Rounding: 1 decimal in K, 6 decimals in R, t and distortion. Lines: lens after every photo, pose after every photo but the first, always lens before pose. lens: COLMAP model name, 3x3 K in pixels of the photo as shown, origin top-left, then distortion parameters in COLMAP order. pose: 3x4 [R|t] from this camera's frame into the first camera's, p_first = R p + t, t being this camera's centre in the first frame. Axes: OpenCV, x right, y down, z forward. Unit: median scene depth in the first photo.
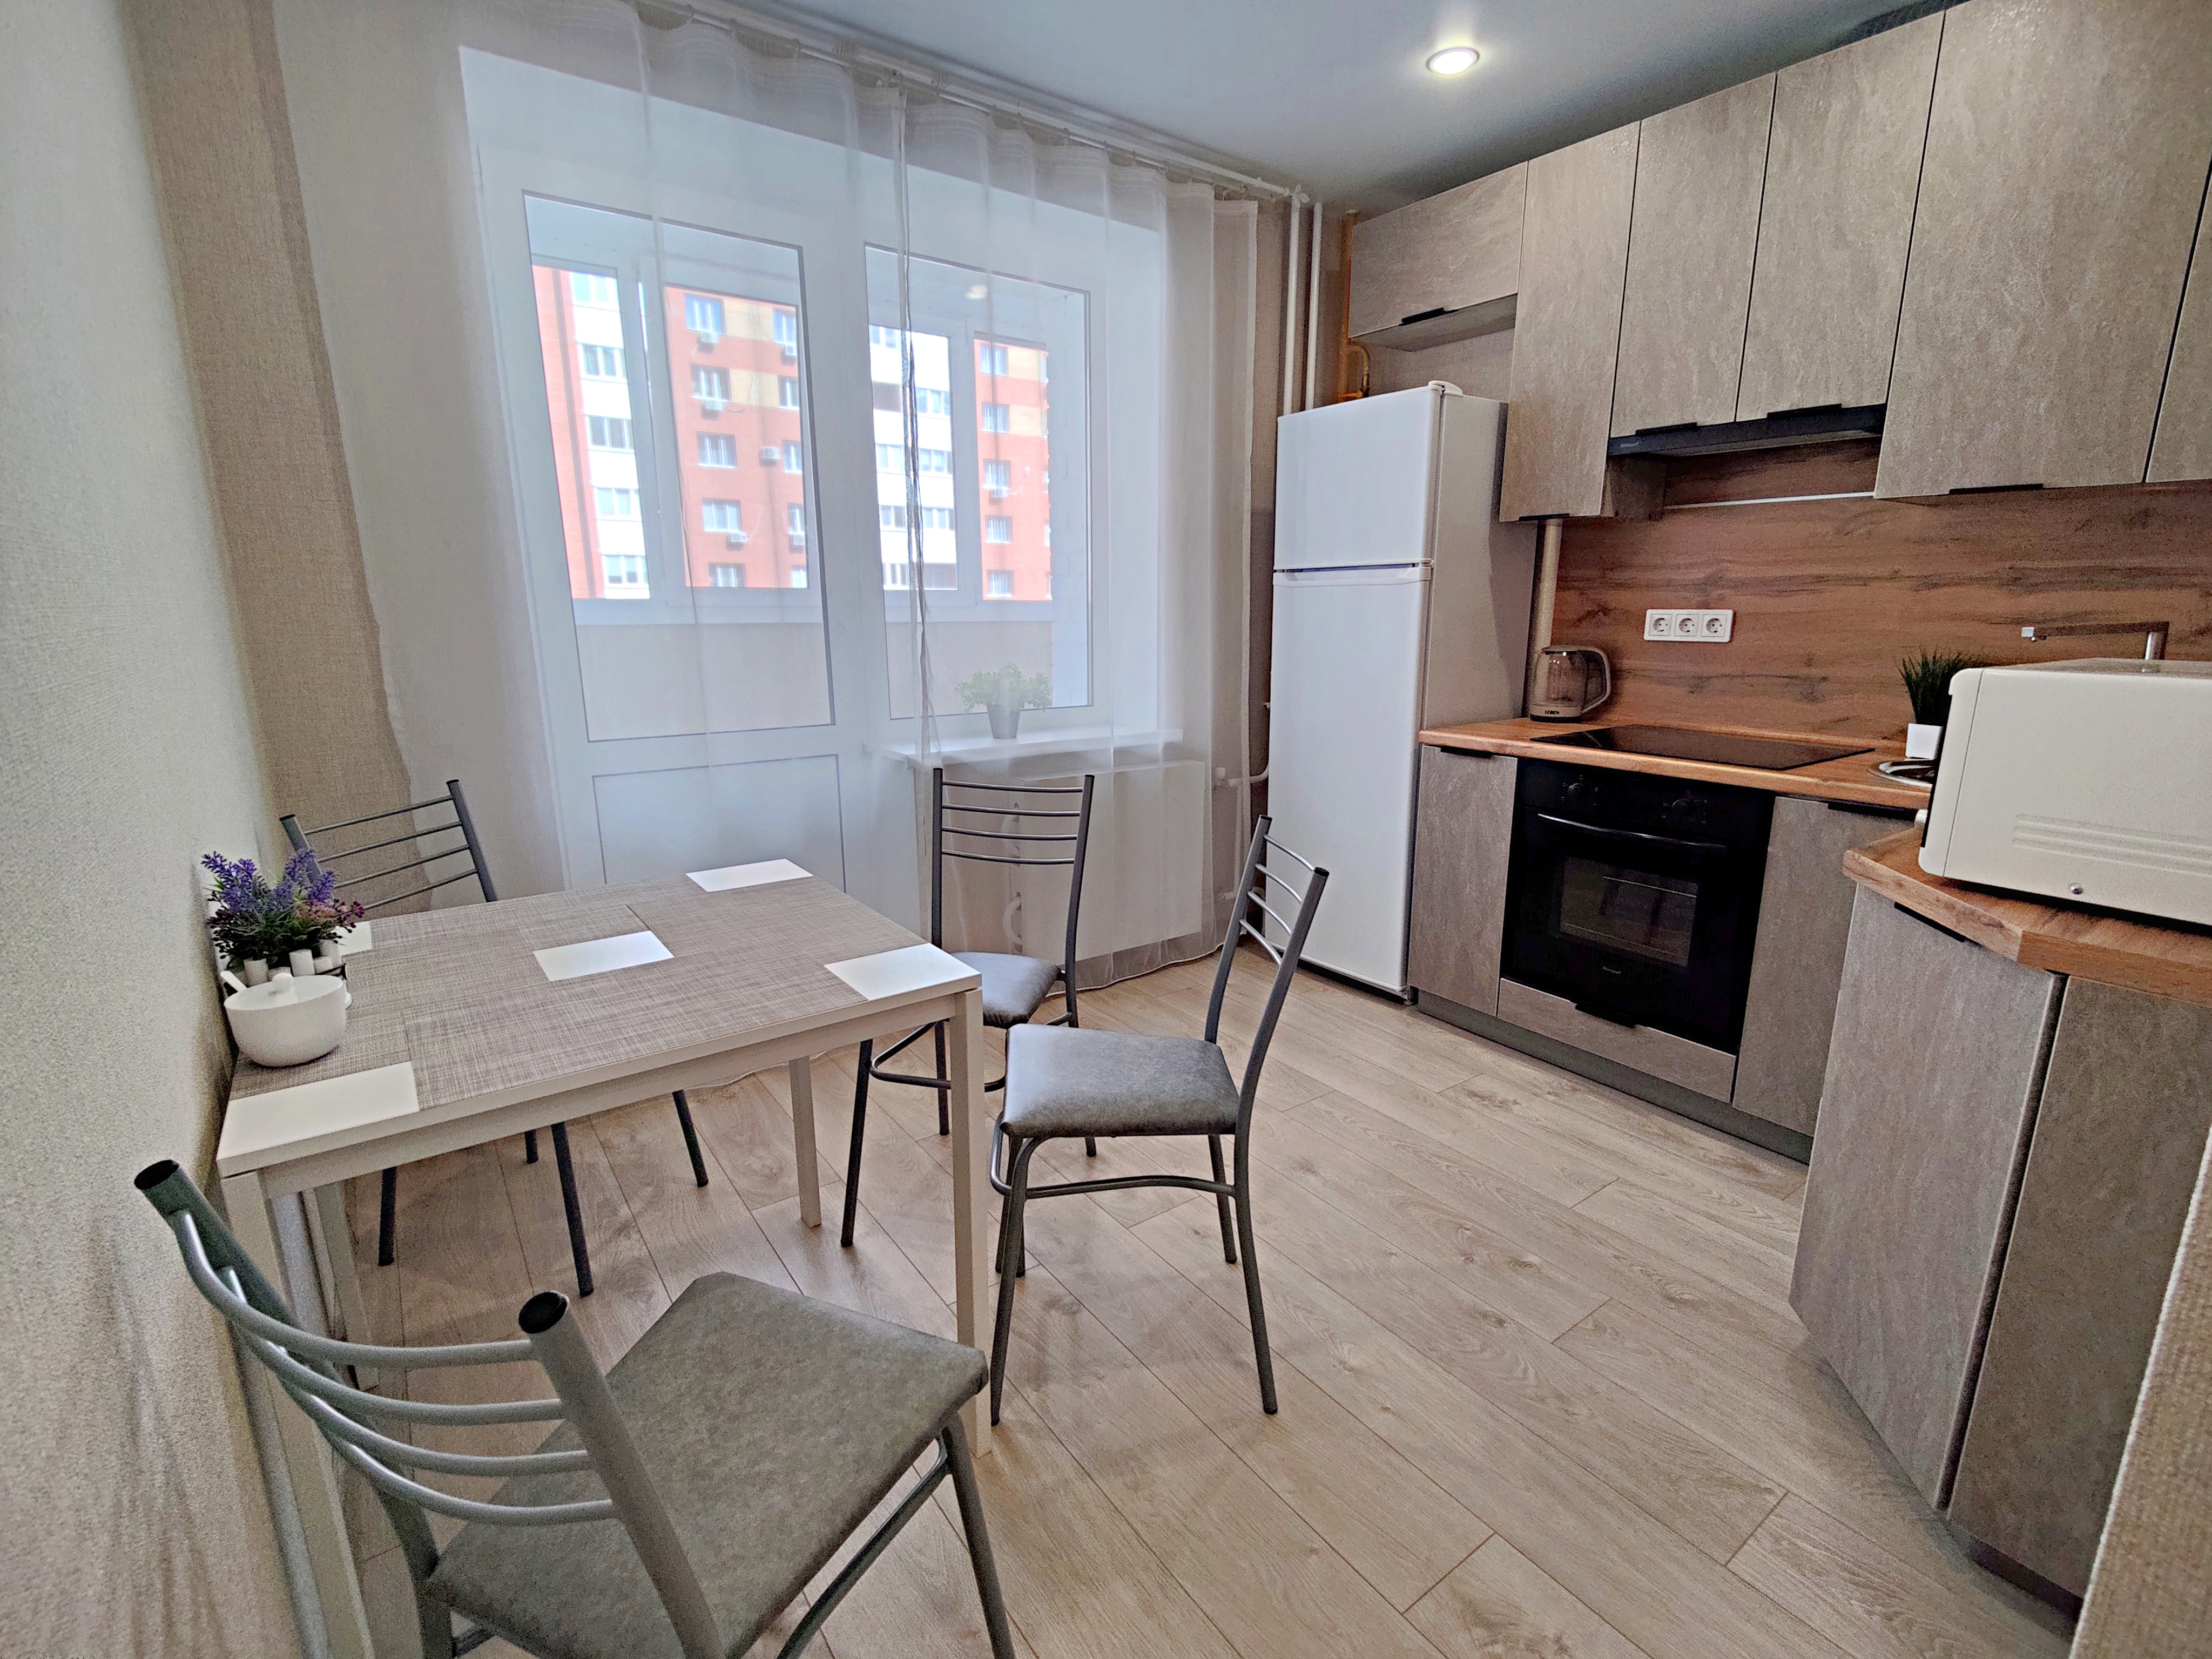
lens RADIAL K [[1008.8, 0, 1106.0], [0, 1008.8, 829.5], [0, 0, 1]] dist [0.003012, -0.008272]
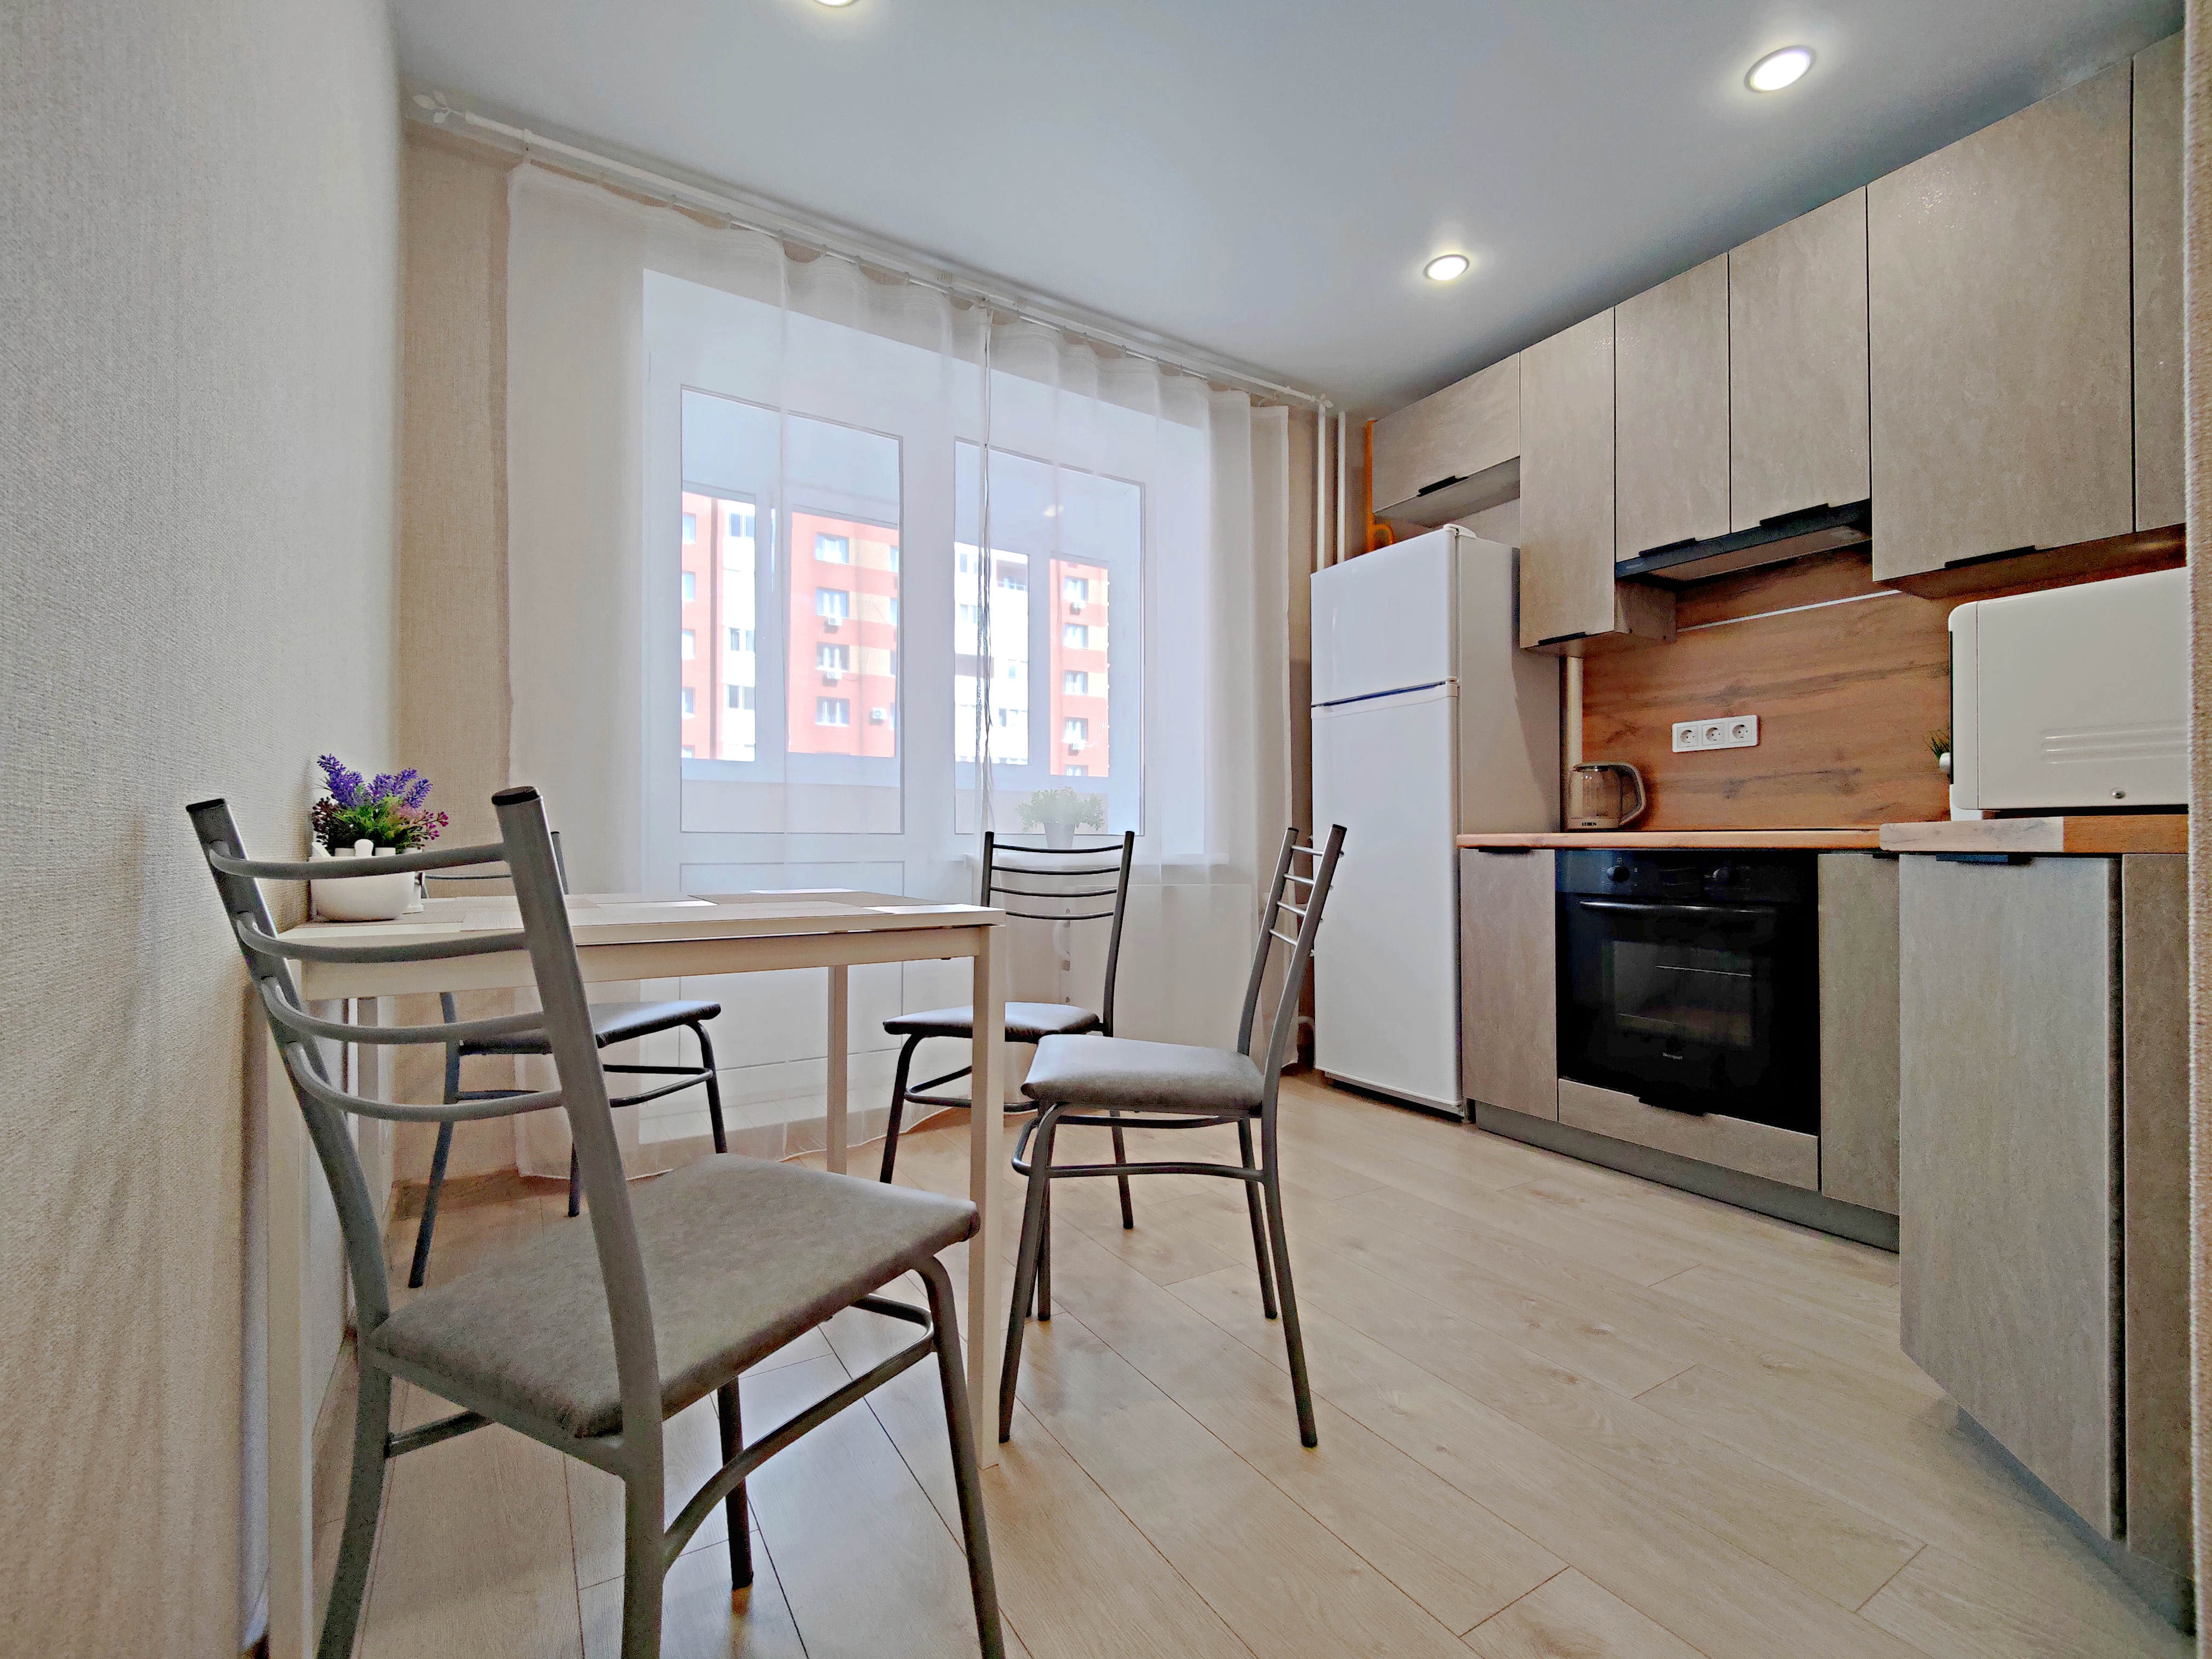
lens RADIAL K [[962.8, 0, 1100.6], [0, 962.8, 830.4], [0, 0, 1]] dist [0.000240, -0.006161]
pose [[0.997035, 0.003091, -0.076892, 0.025815], [-0.020912, 0.972477, -0.232057, 0.152822], [0.074058, 0.232977, 0.969658, 0.017792]]
